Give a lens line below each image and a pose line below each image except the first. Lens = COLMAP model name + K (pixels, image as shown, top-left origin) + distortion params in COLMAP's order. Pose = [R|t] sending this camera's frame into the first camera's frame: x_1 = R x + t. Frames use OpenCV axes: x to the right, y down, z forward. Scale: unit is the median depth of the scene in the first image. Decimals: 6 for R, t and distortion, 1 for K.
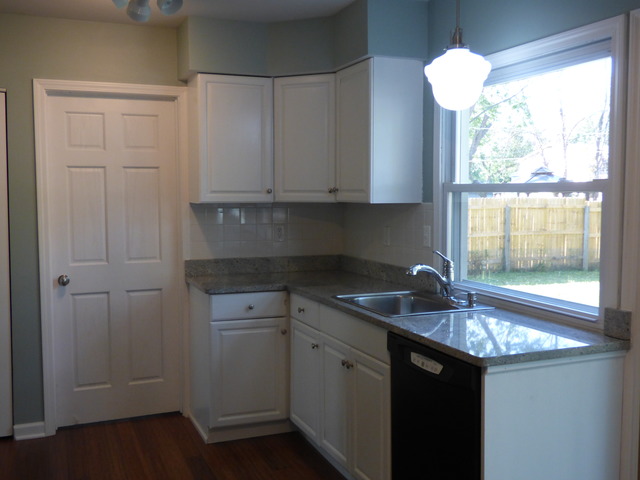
lens RADIAL K [[665.6, 0, 319.8], [0, 665.6, 239.1], [0, 0, 1]] dist [-0.022630, 0.000000]
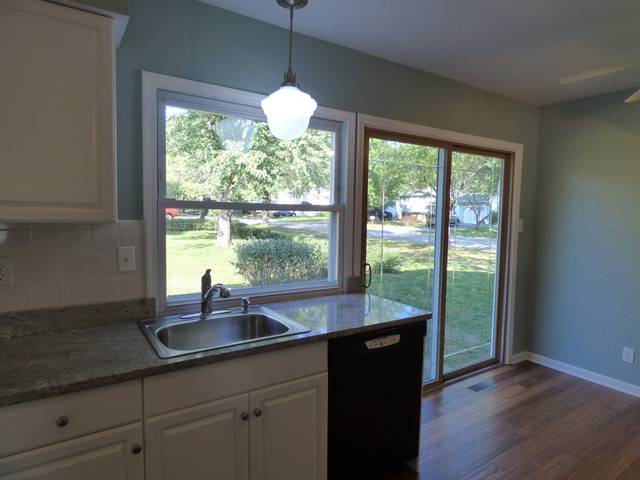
lens RADIAL K [[393.6, 0, 320.6], [0, 393.6, 242.8], [0, 0, 1]] dist [-0.027747, 0.000960]
pose [[-0.200912, -0.075084, 0.976727, -0.504024], [0.053126, 0.994756, 0.087398, -0.074308], [-0.978168, 0.069449, -0.195870, 1.135158]]
